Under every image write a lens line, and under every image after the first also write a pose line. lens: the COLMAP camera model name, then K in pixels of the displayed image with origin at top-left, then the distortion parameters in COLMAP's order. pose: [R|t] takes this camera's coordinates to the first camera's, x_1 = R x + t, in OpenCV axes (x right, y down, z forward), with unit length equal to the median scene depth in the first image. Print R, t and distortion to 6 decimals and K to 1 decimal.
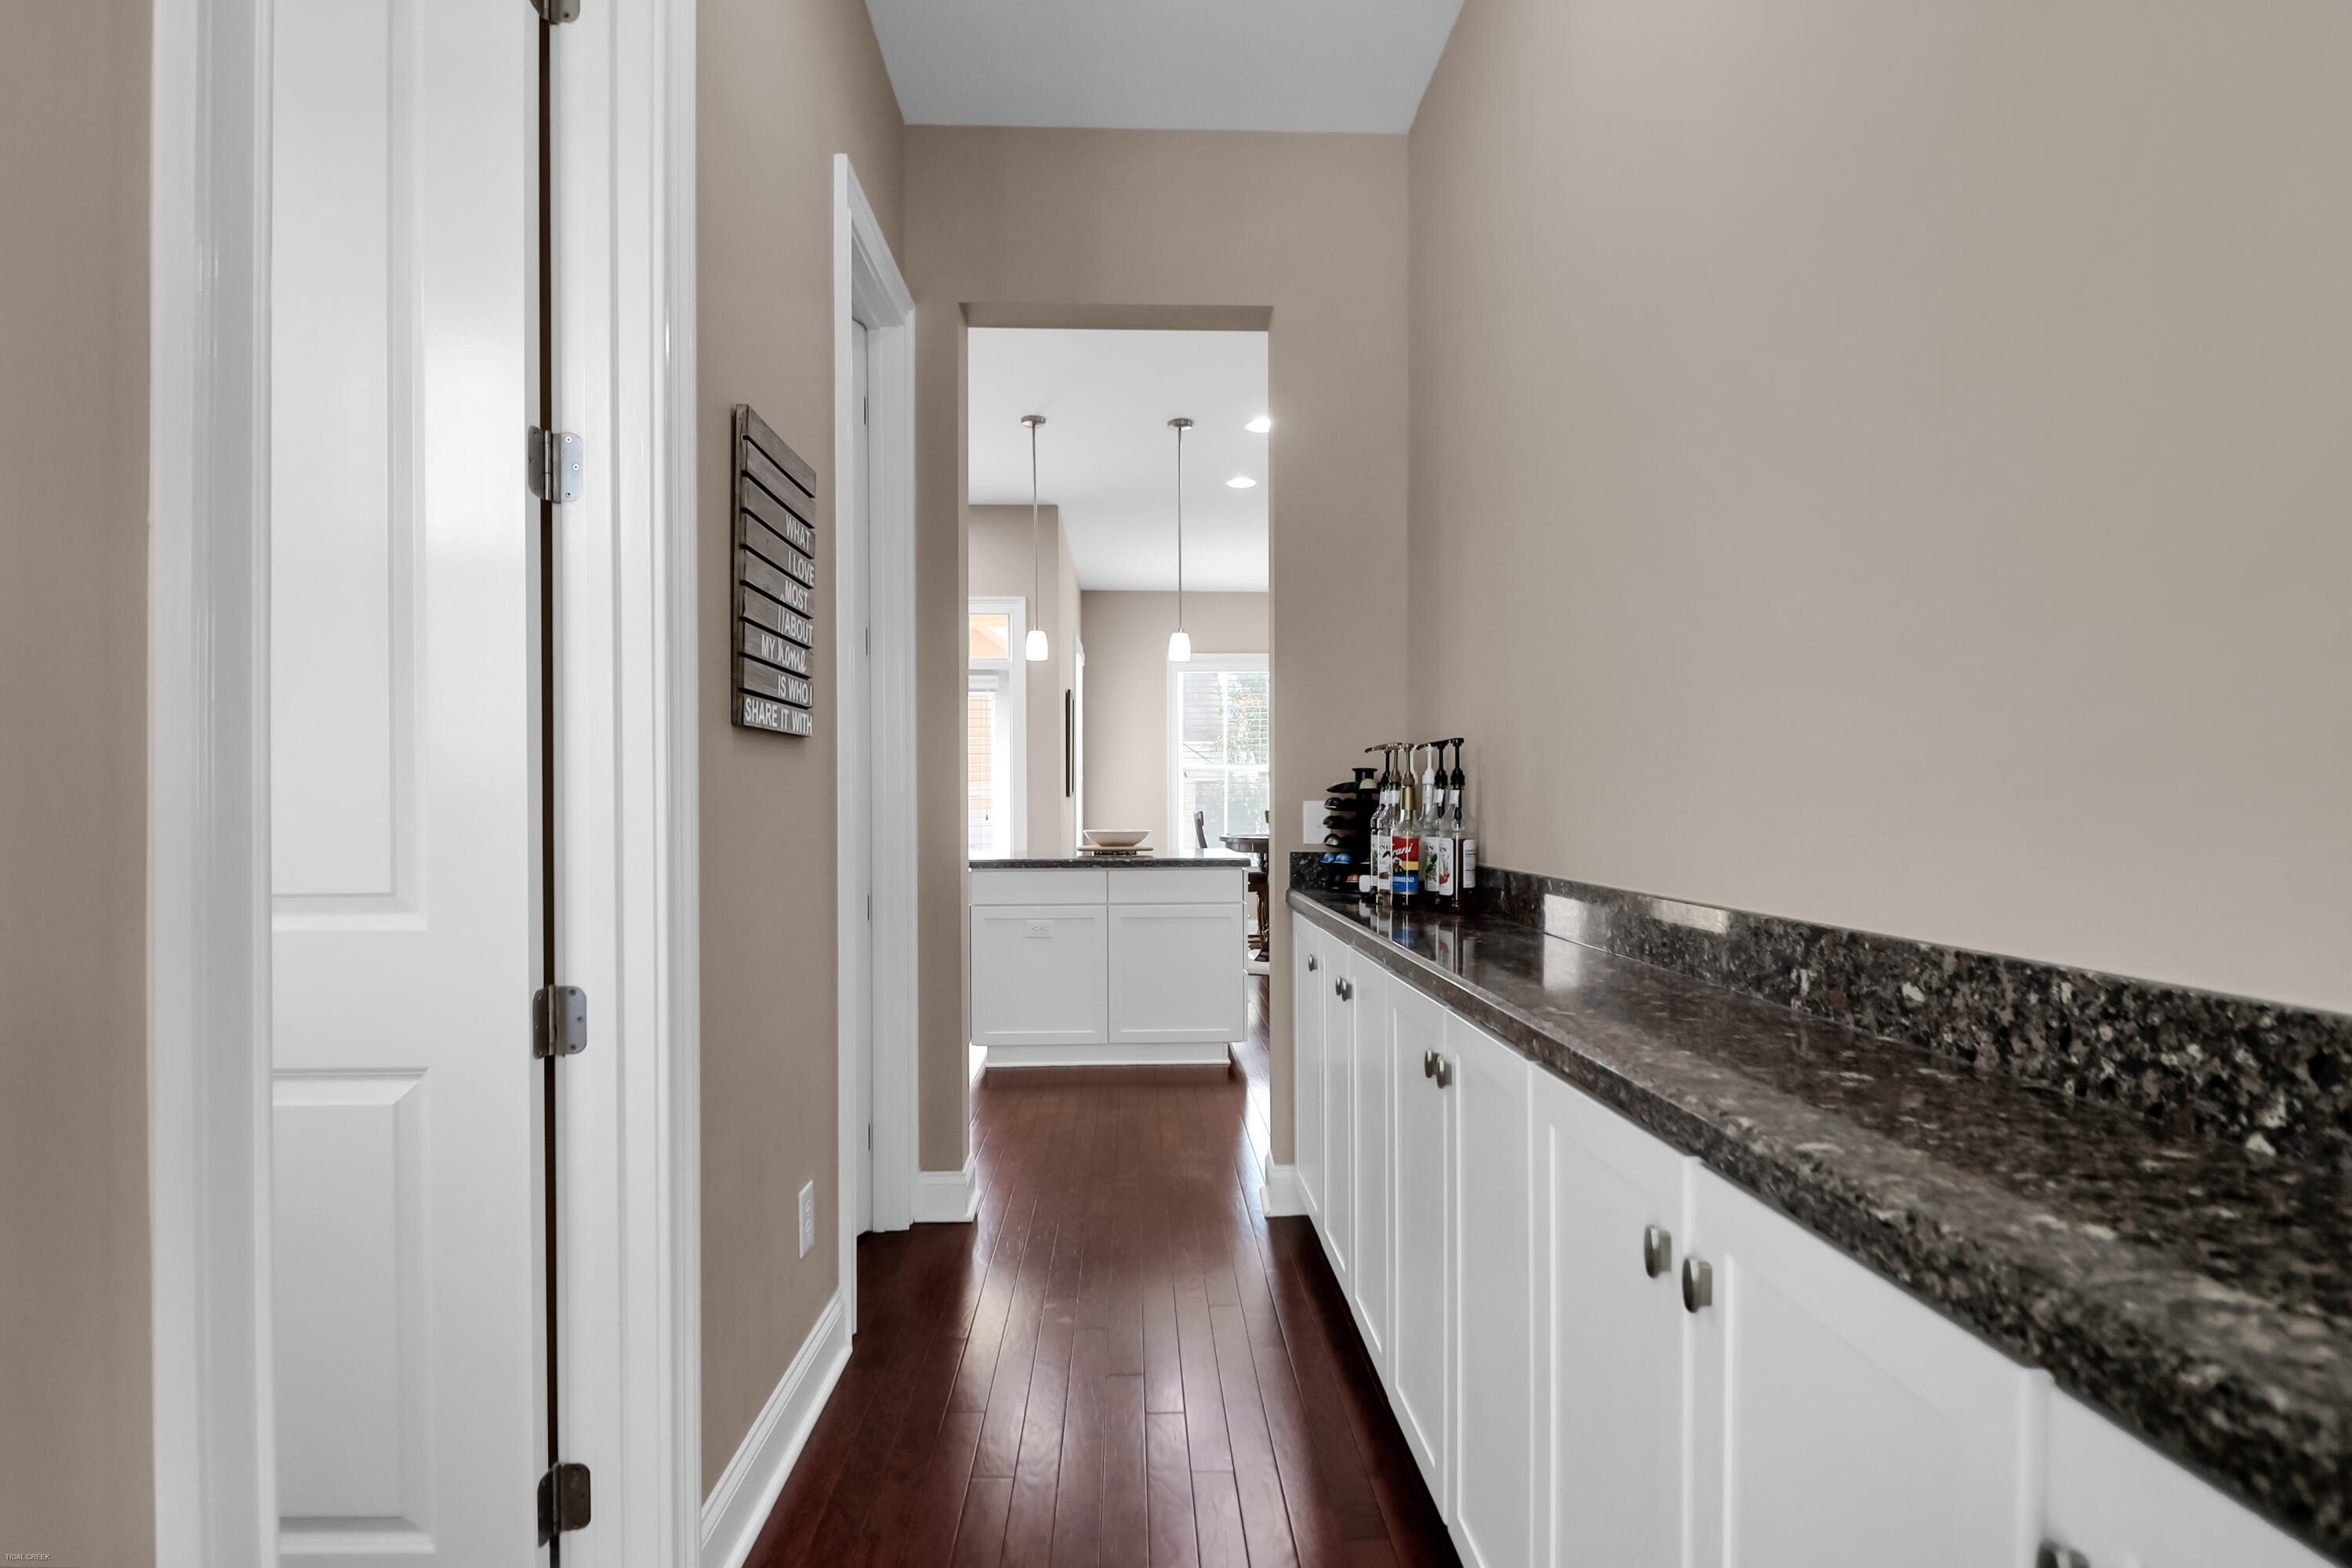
lens RADIAL K [[1110.7, 0, 1173.9], [0, 1110.7, 806.0], [0, 0, 1]] dist [-0.002067, -0.000586]
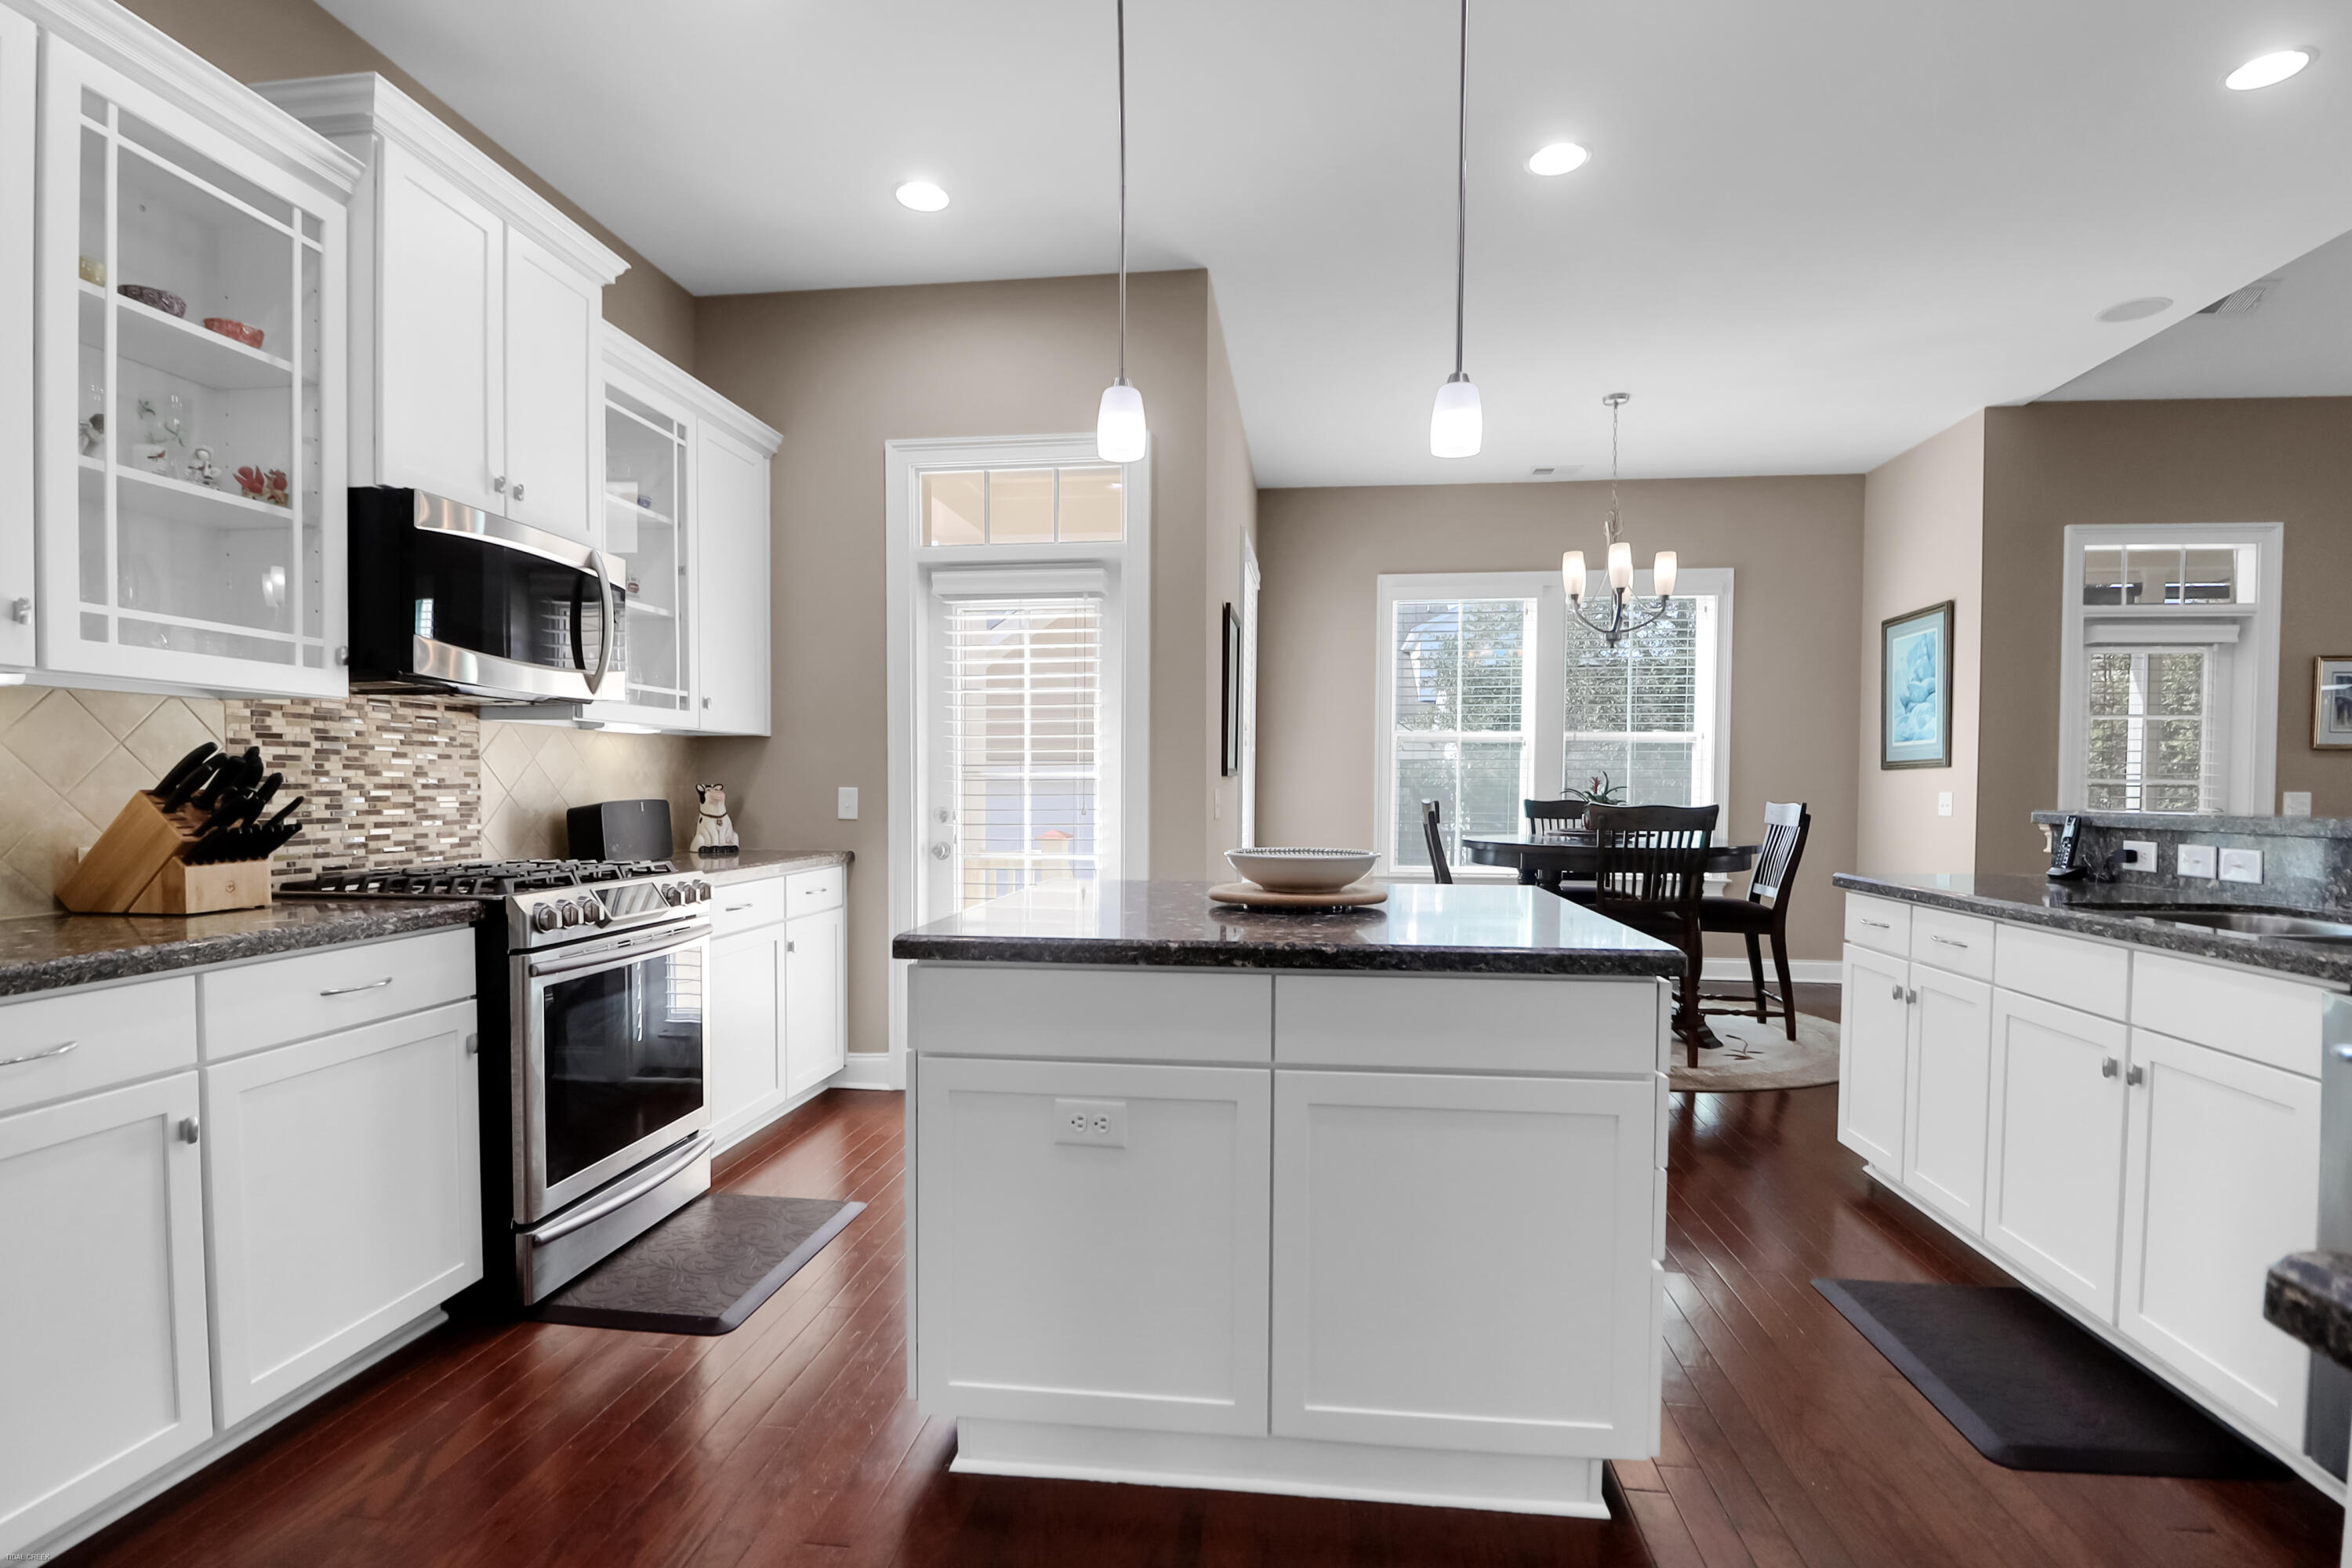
lens RADIAL K [[1092.2, 0, 1170.1], [0, 1092.2, 822.7], [0, 0, 1]] dist [0.000223, -0.013606]
pose [[0.984909, 0.014261, -0.172486, -0.022261], [-0.009014, 0.999474, 0.031165, -0.002116], [0.172840, -0.029140, 0.984519, 0.432428]]
